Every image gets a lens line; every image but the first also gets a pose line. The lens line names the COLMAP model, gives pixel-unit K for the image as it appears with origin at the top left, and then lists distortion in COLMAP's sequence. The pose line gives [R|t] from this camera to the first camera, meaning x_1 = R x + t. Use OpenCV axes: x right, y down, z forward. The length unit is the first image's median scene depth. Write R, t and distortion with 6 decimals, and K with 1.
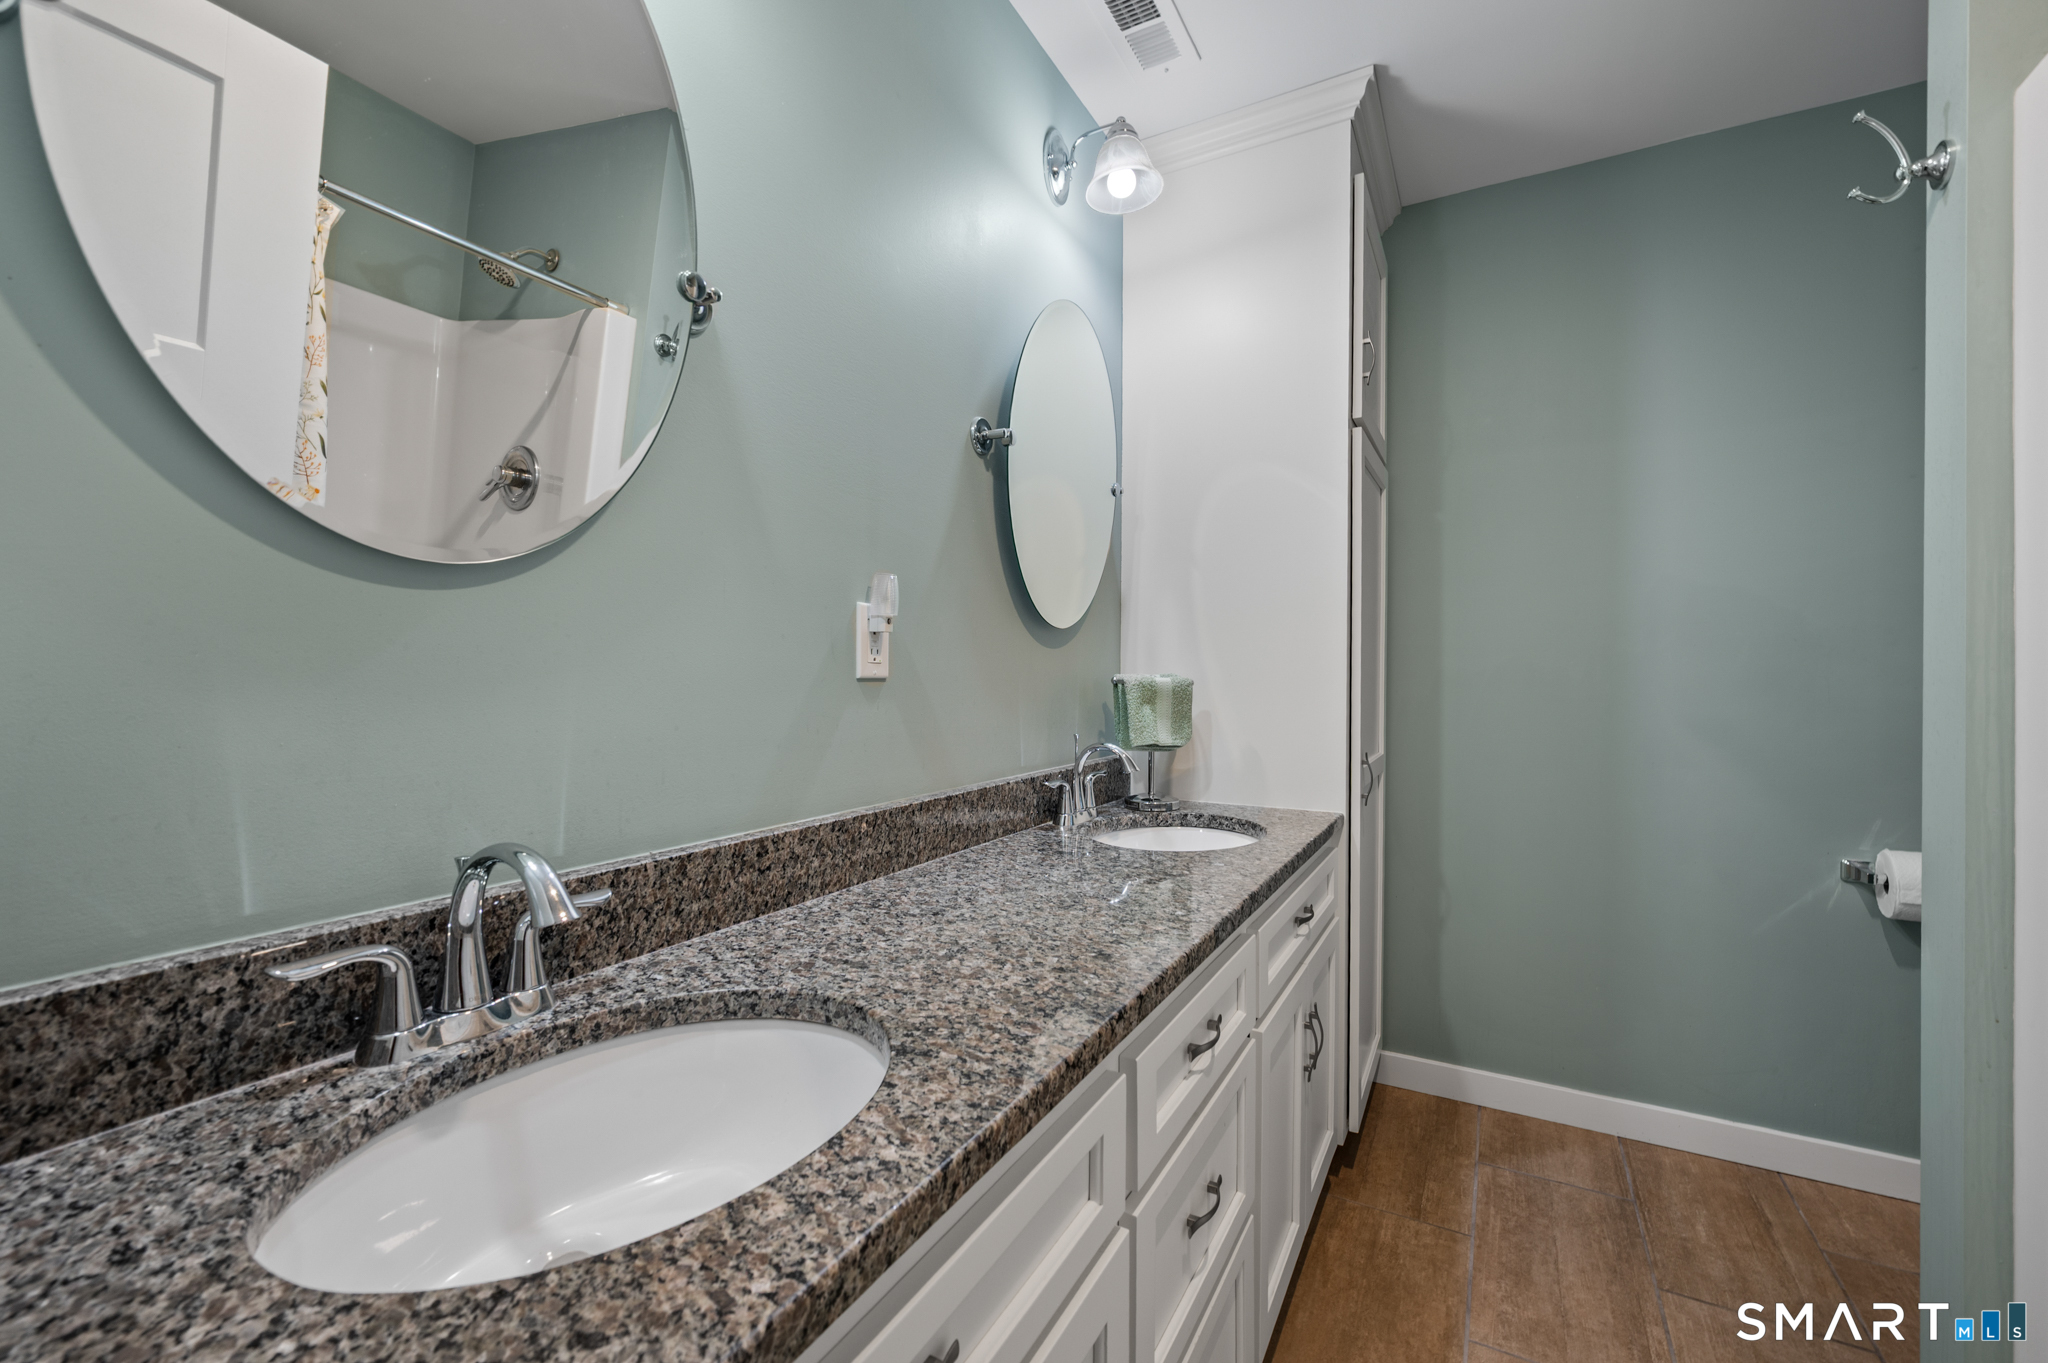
lens RADIAL K [[823.7, 0, 1026.6], [0, 823.7, 682.6], [0, 0, 1]] dist [0.000159, 0.000506]
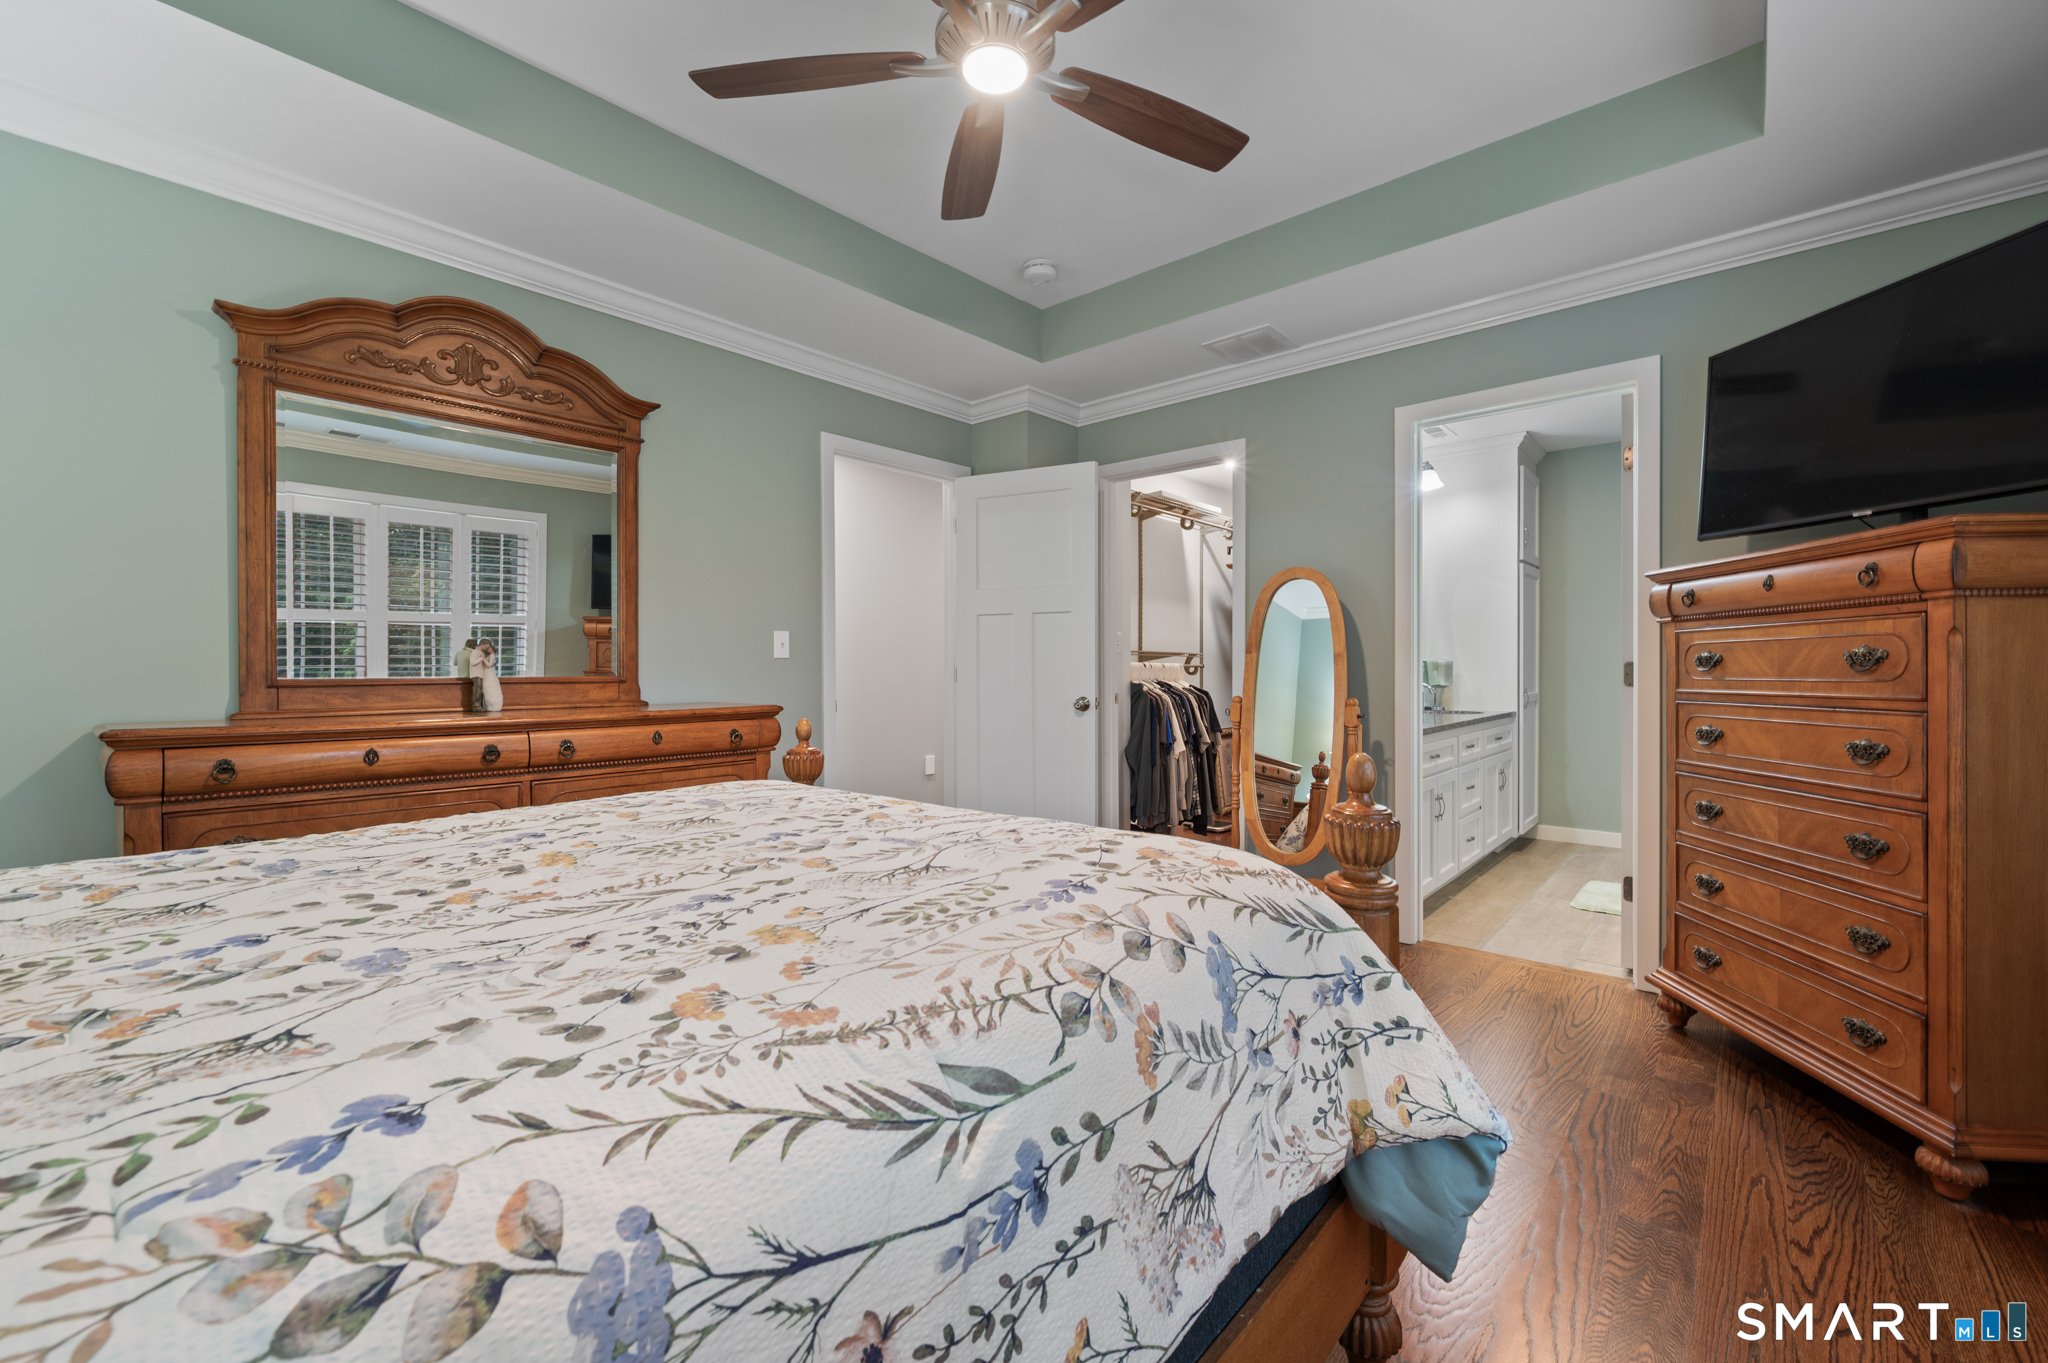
lens RADIAL K [[823.7, 0, 1022.3], [0, 823.7, 677.5], [0, 0, 1]] dist [0.000159, 0.000506]
pose [[0.979638, -0.005112, -0.200709, -0.616482], [0.005885, 0.999977, 0.003256, 0.032793], [0.200687, -0.004371, 0.979646, -1.846479]]
